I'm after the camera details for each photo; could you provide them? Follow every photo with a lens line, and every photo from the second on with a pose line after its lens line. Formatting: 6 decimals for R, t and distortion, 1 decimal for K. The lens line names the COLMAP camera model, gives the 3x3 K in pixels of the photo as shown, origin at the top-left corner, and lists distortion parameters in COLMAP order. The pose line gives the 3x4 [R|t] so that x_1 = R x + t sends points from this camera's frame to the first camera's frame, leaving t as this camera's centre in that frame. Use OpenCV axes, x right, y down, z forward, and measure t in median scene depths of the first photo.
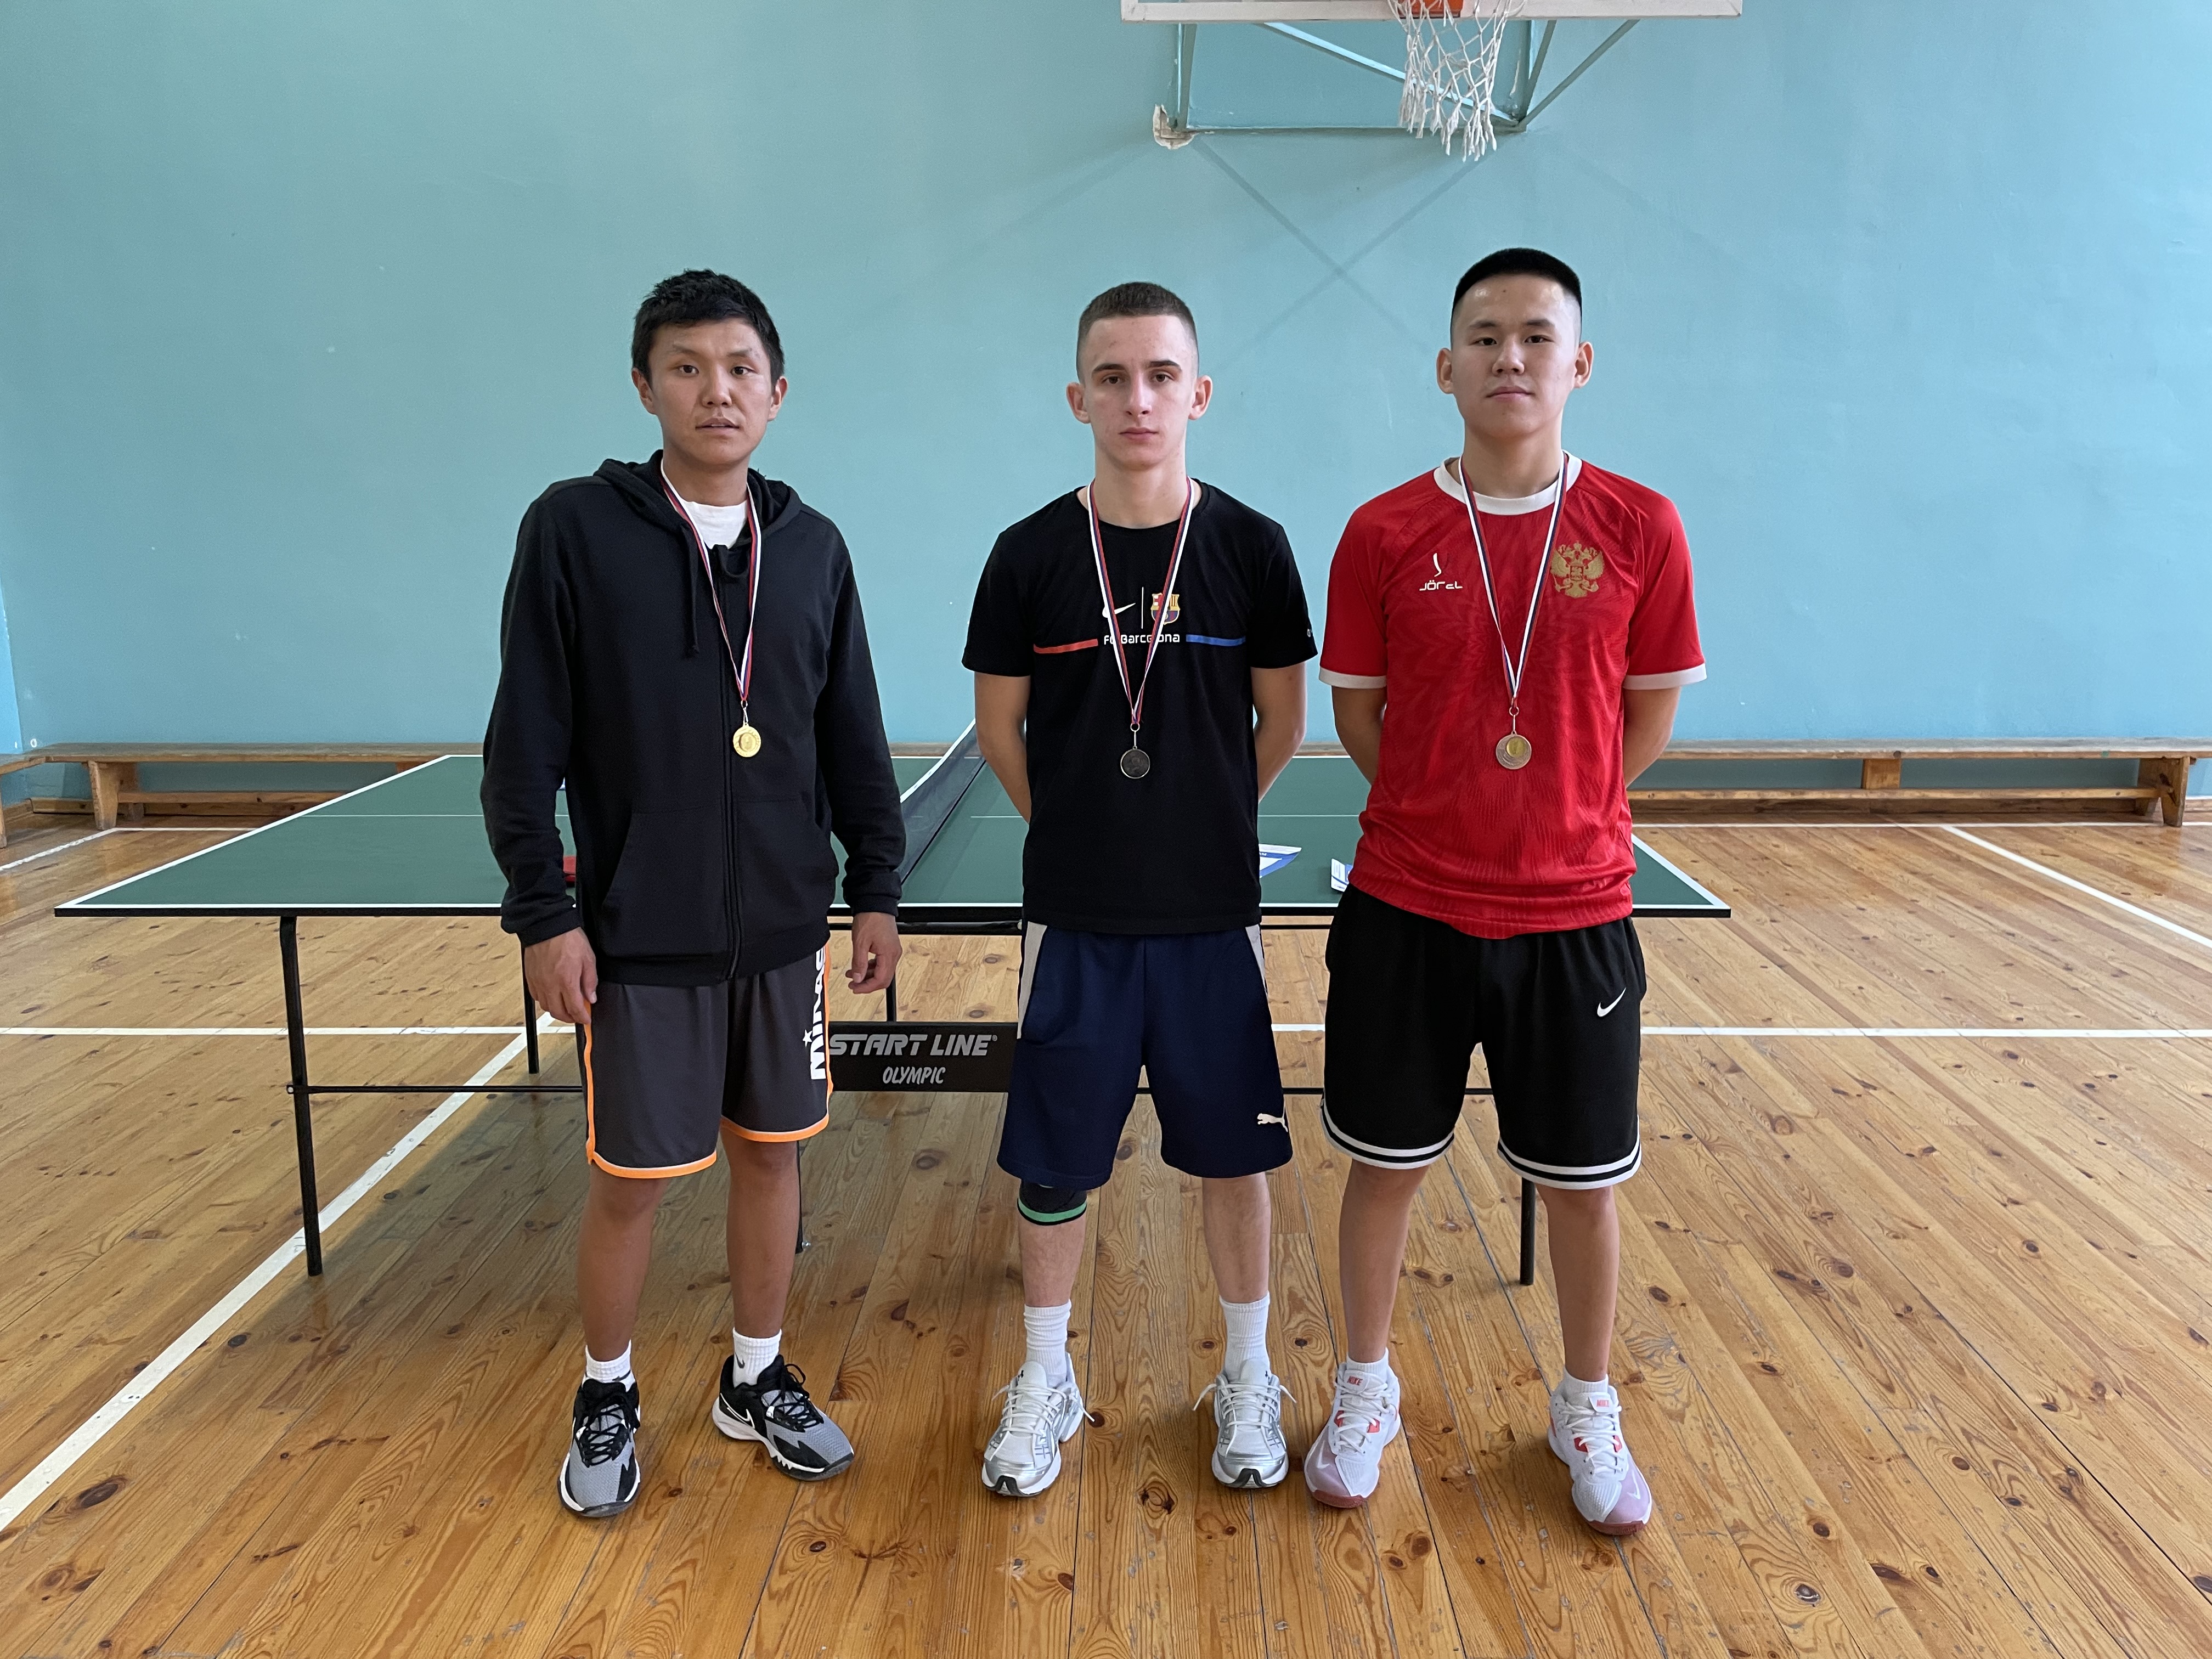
lens RADIAL K [[1681.5, 0, 1106.0], [0, 1681.5, 829.5], [0, 0, 1]] dist [0.098370, -0.129915]
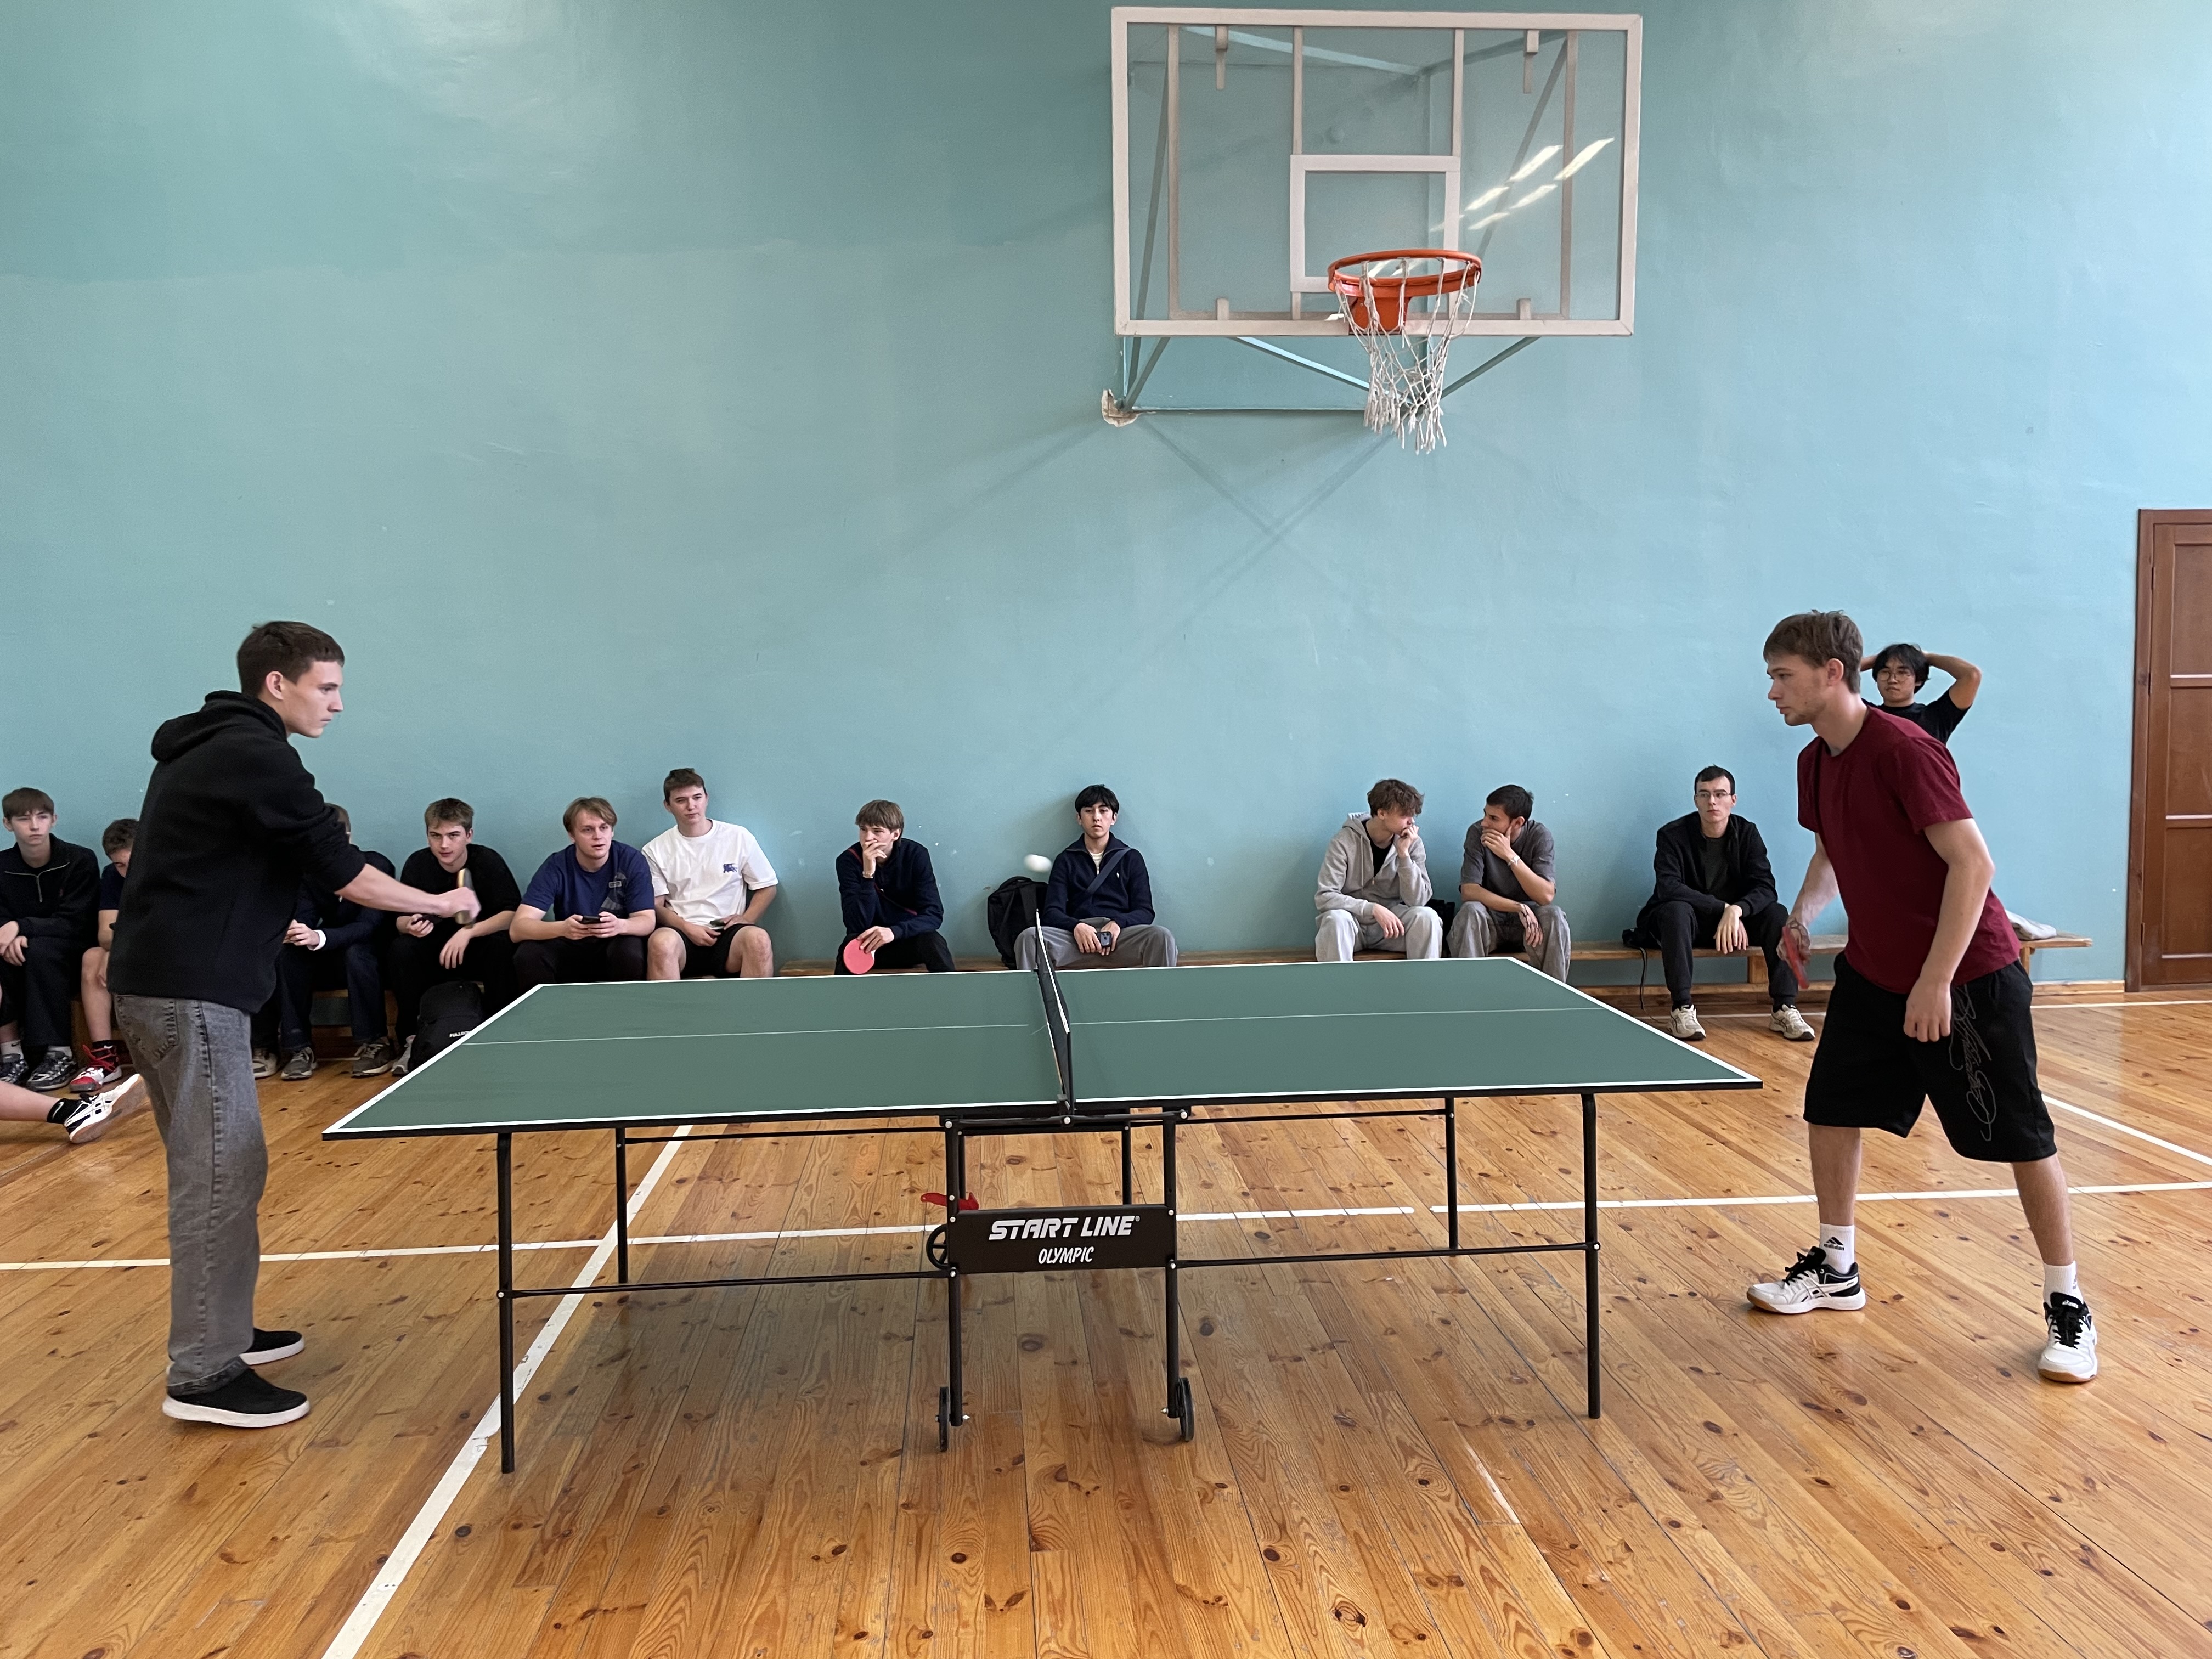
lens RADIAL K [[1674.0, 0, 1106.0], [0, 1674.0, 829.5], [0, 0, 1]] dist [0.108047, -0.140738]
pose [[0.995362, -0.016430, 0.094790, -0.190621], [0.028032, 0.992084, -0.122405, 0.001422], [-0.092029, 0.124494, 0.987943, -0.154881]]
